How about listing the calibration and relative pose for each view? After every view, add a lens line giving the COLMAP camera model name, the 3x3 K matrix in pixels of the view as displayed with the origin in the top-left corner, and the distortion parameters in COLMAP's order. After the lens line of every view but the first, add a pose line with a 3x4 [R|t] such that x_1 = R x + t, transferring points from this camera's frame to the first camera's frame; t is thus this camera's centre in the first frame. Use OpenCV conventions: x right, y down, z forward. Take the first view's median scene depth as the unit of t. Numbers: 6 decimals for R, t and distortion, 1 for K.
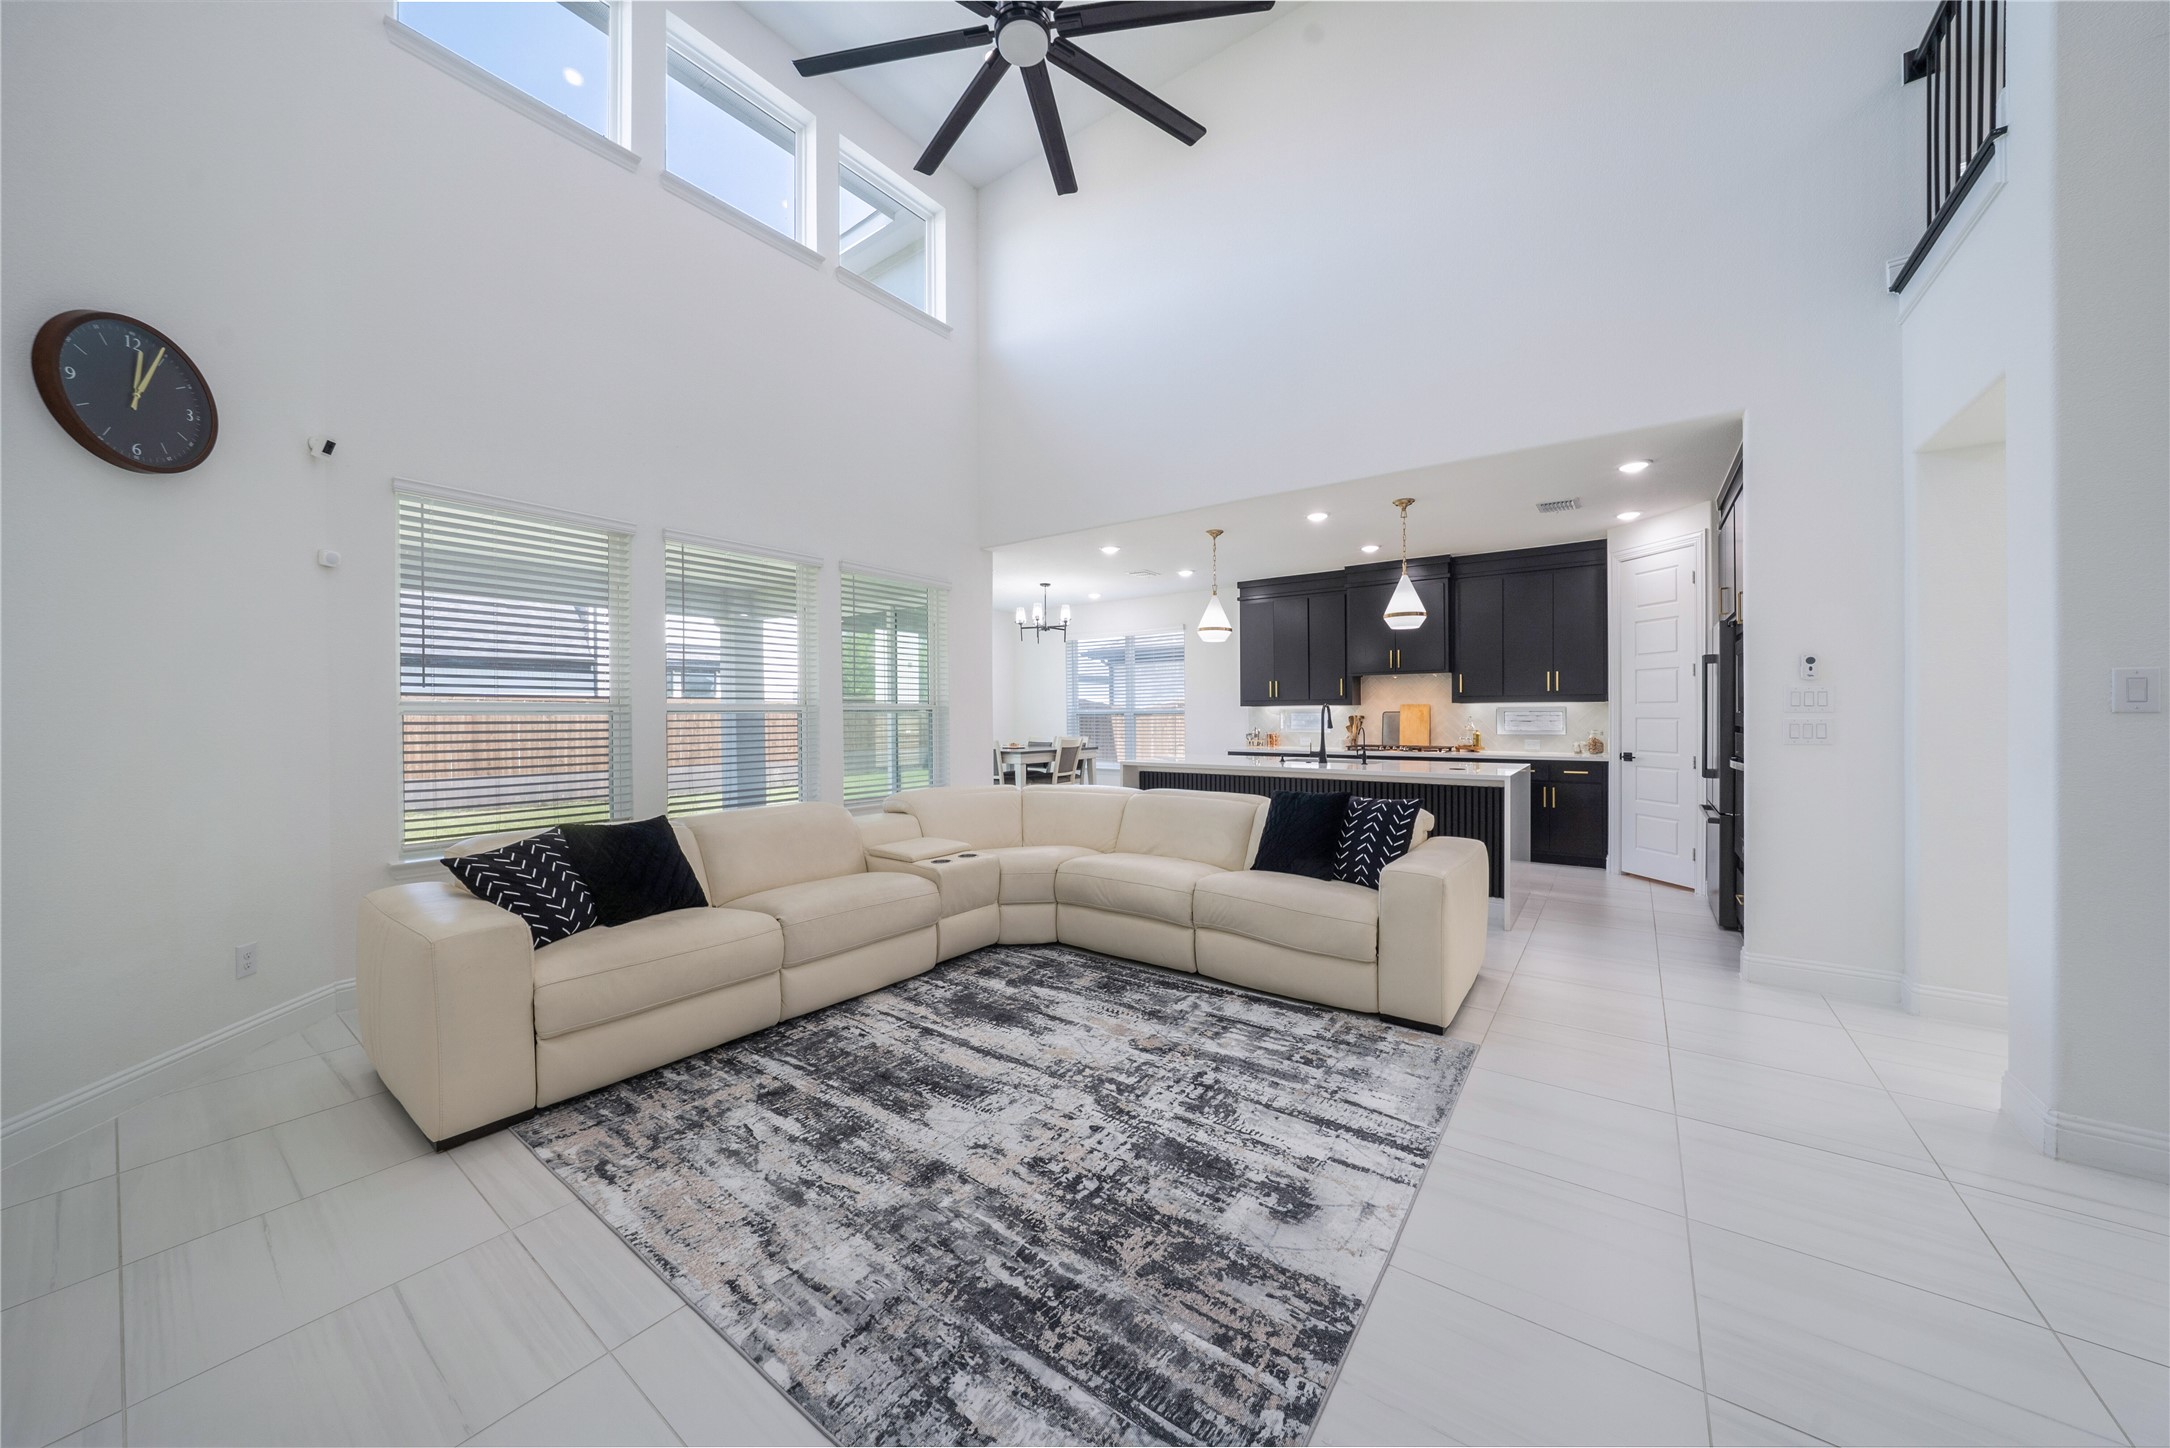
lens RADIAL K [[751.1, 0, 1093.7], [0, 751.1, 721.9], [0, 0, 1]] dist [-0.024121, 0.003276]
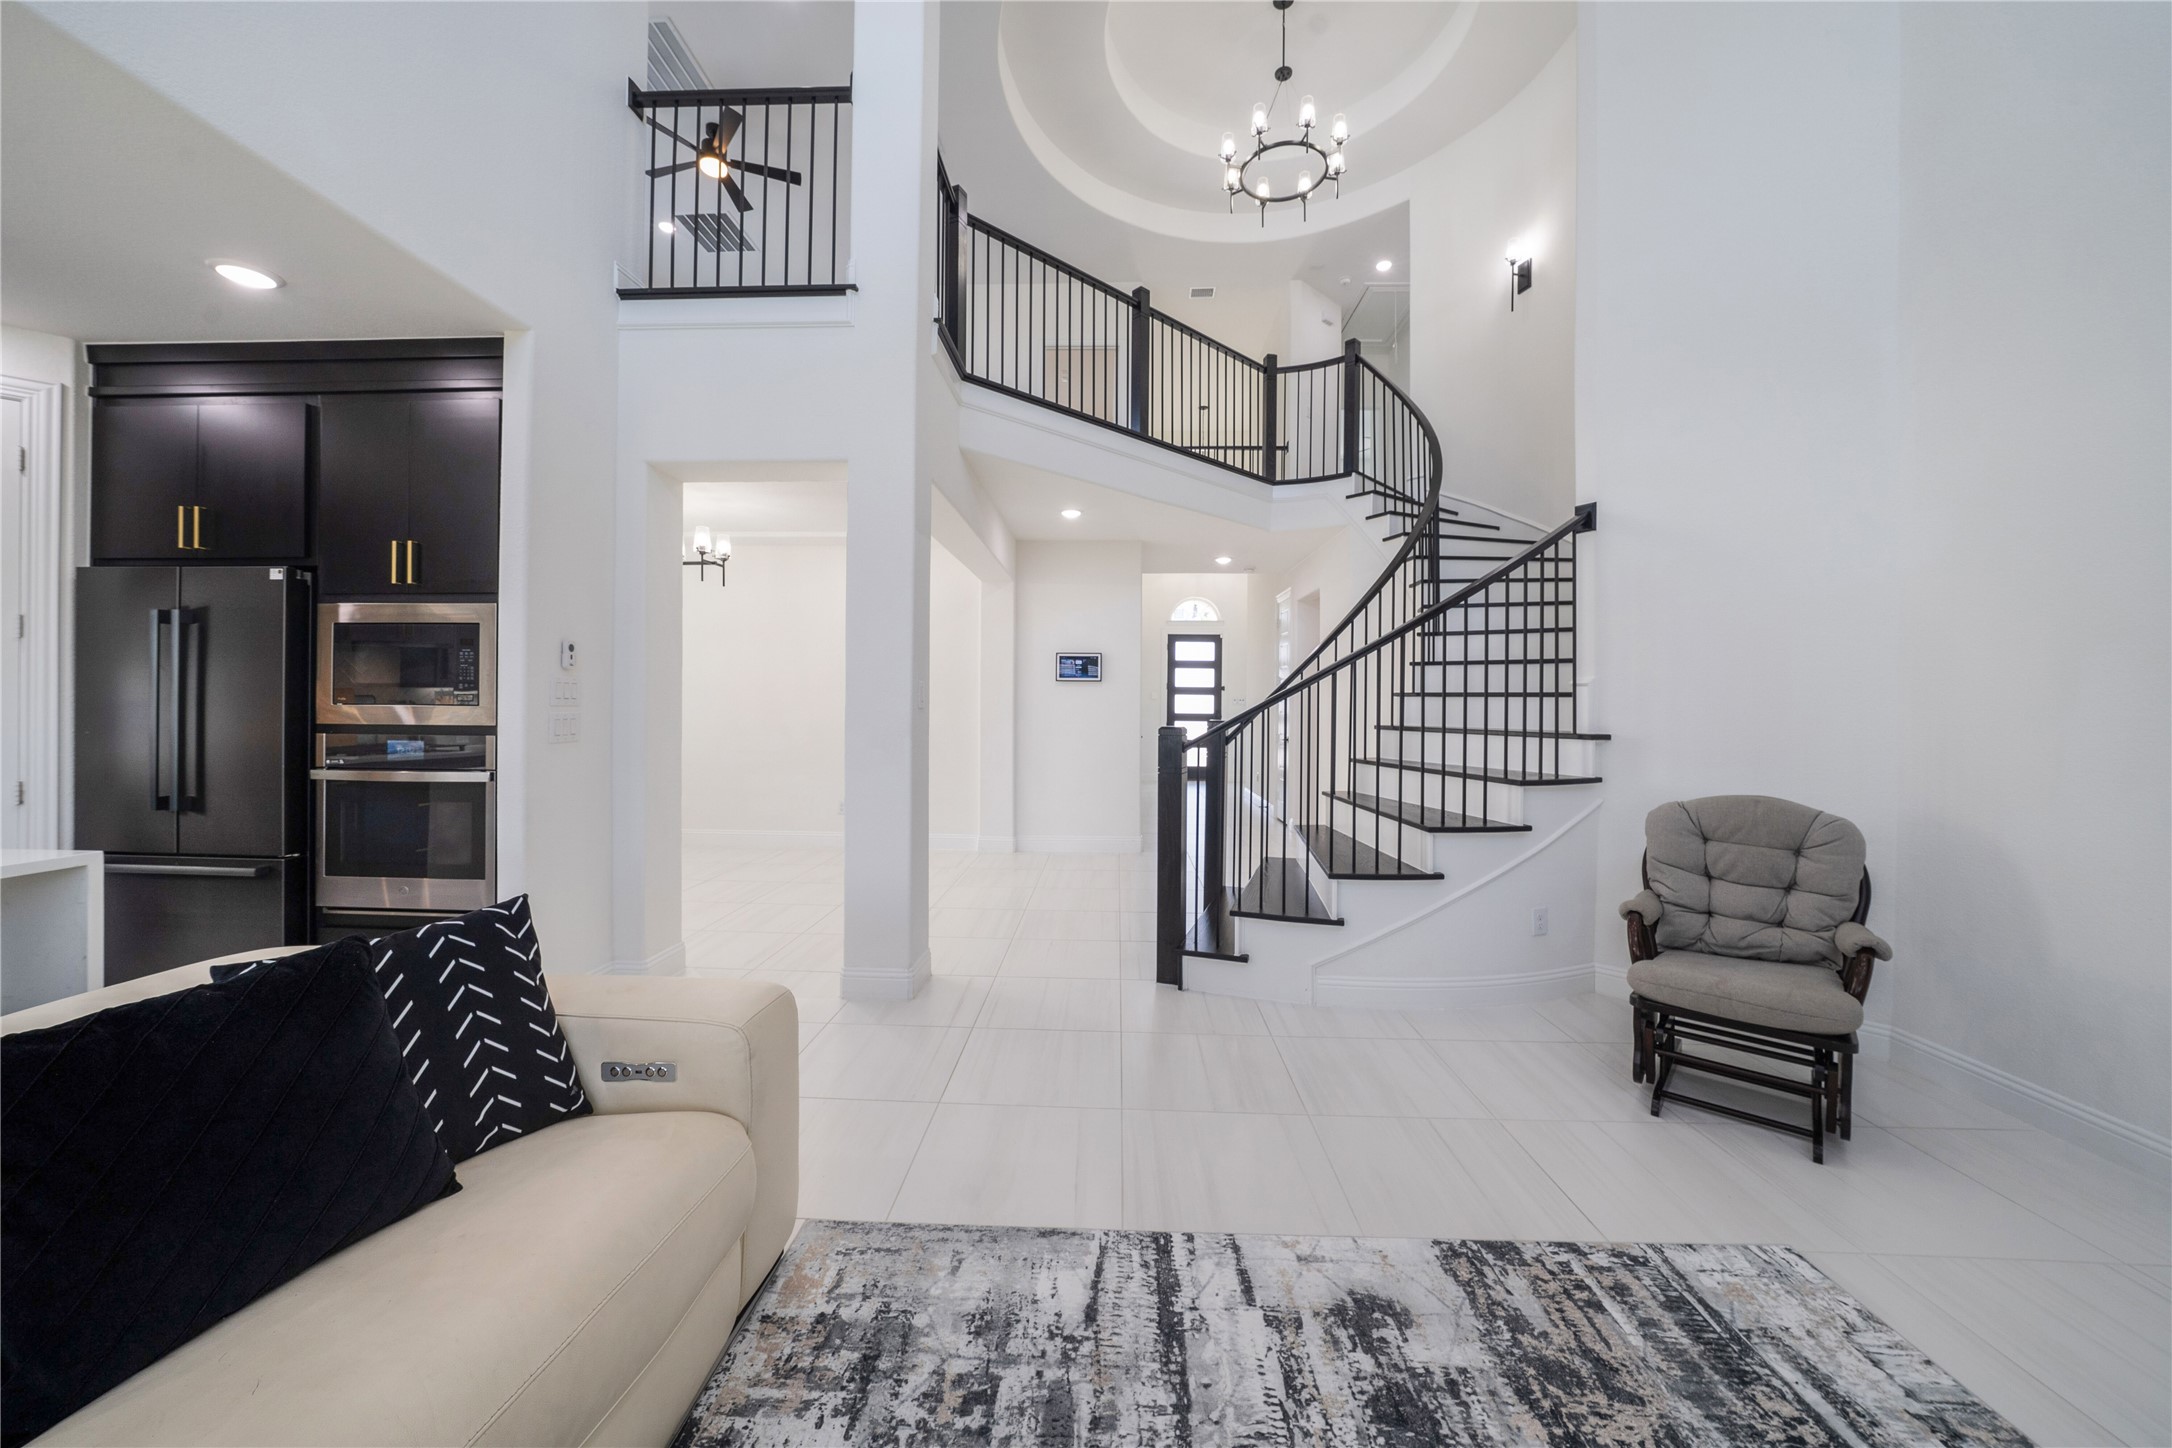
lens RADIAL K [[787.8, 0, 1078.8], [0, 787.8, 699.4], [0, 0, 1]] dist [-0.016867, 0.002034]
pose [[-0.552919, 0.007753, 0.833199, -0.218511], [0.005612, 0.999969, -0.005580, -0.016628], [-0.833216, 0.001591, -0.552945, 1.401425]]
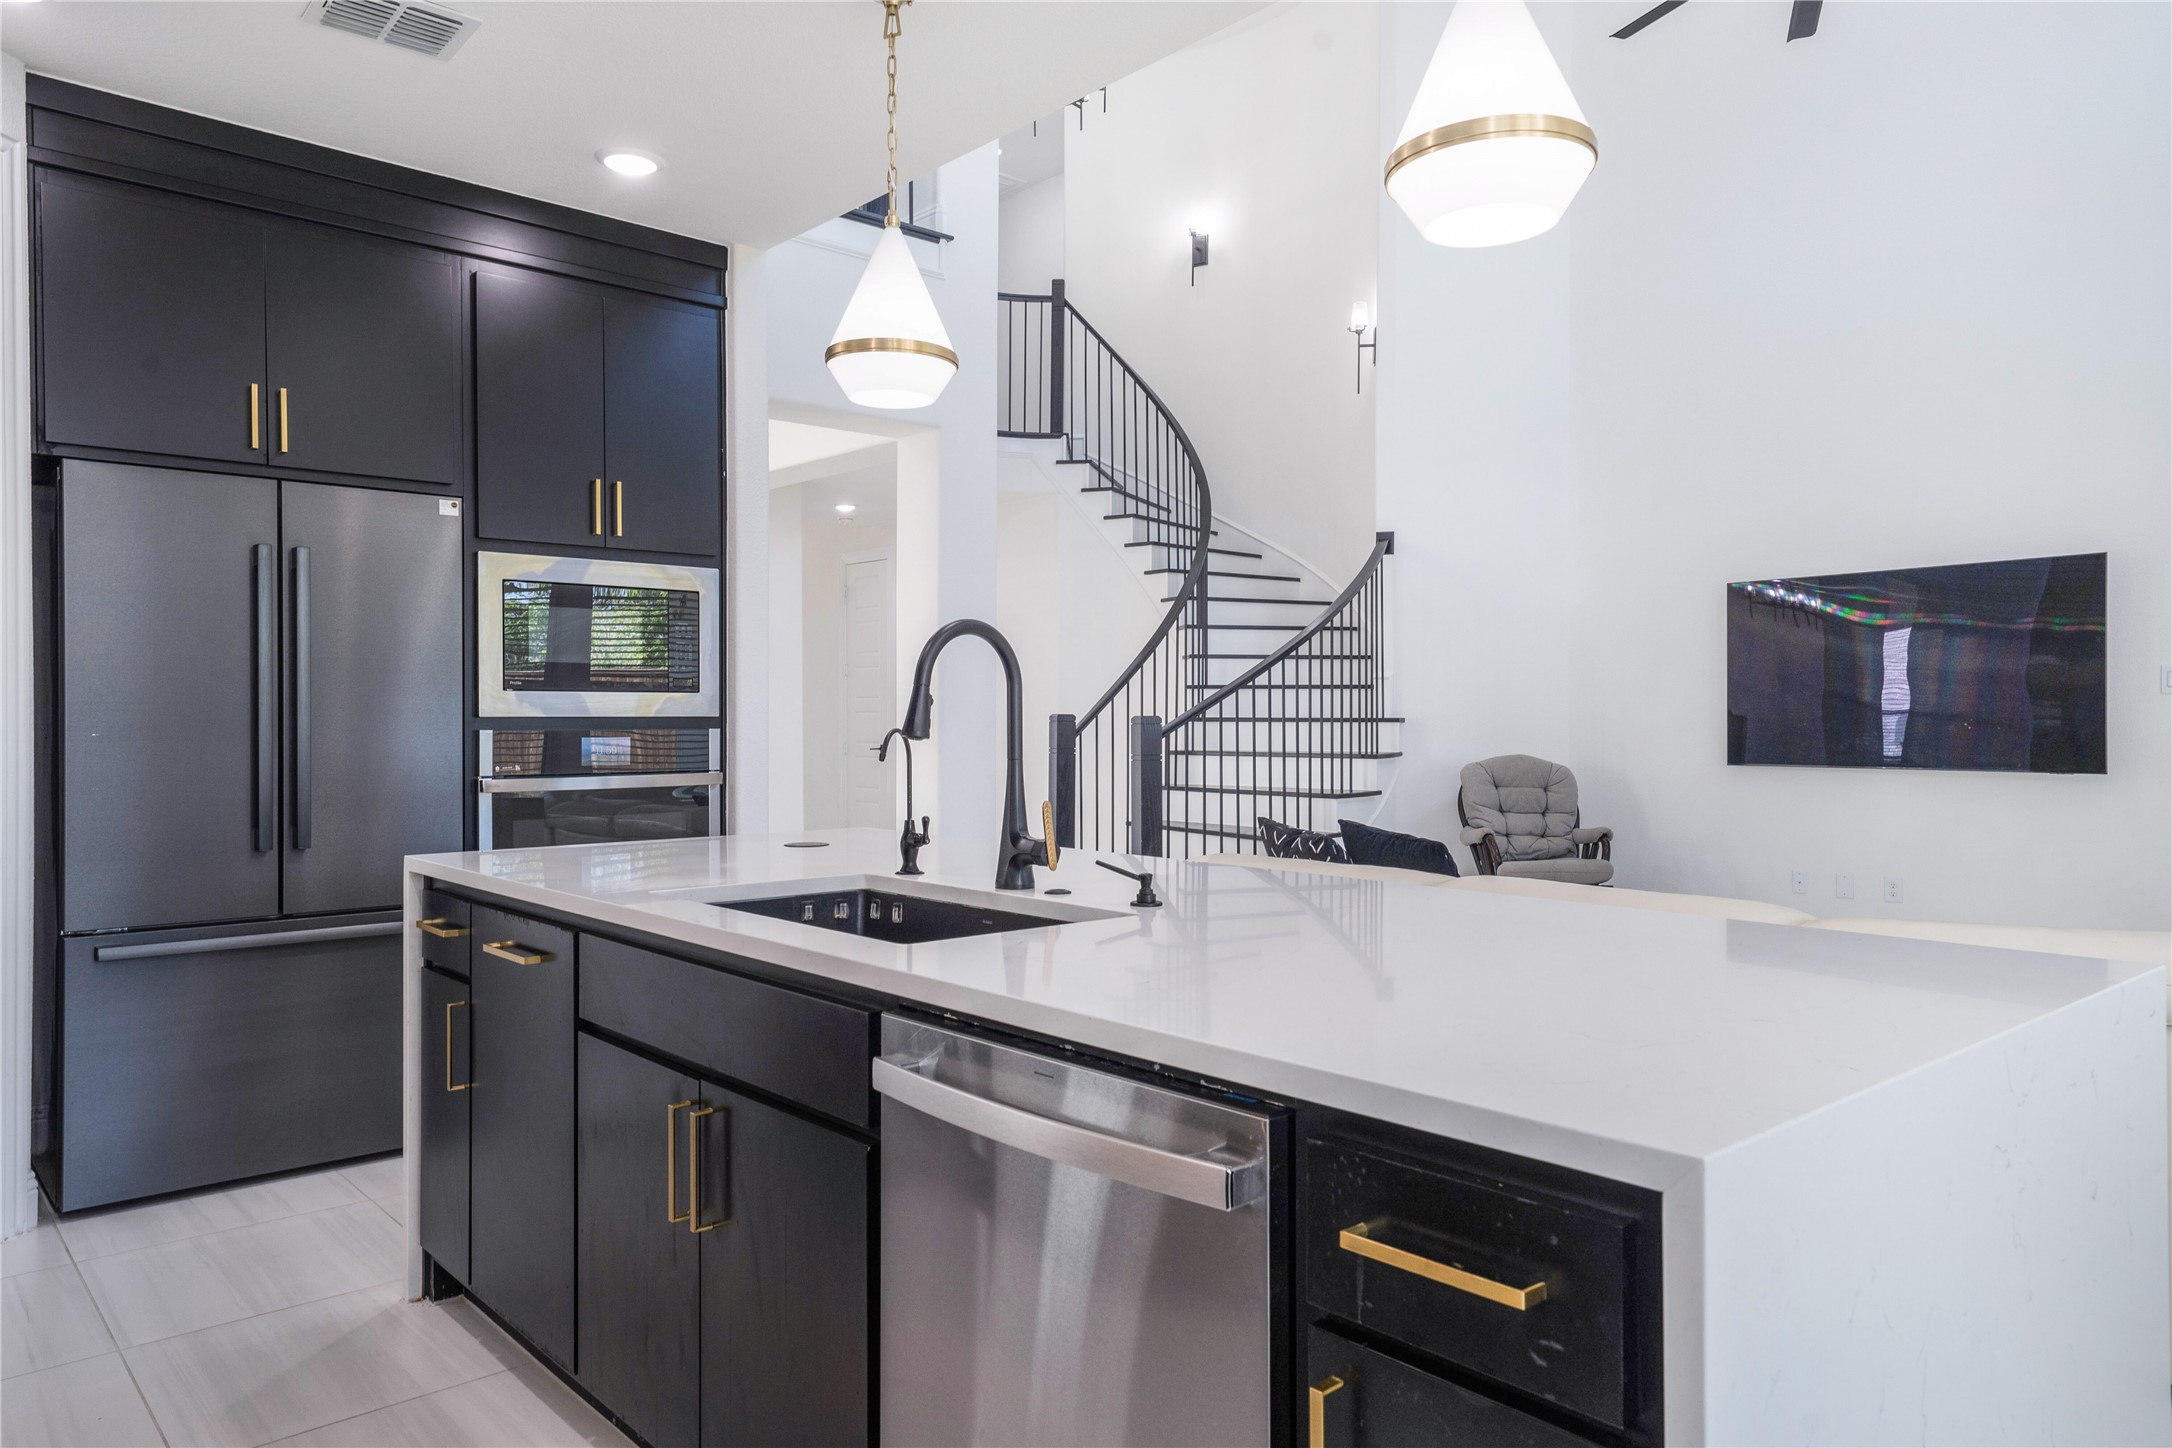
lens RADIAL K [[1463.9, 0, 1090.1], [0, 1463.9, 729.0], [0, 0, 1]] dist [0.049655, 0.000691]
pose [[-0.976574, 0.011522, 0.214873, 0.442511], [0.015350, 0.999752, 0.016155, 0.006142], [-0.214634, 0.019075, -0.976508, 3.318666]]
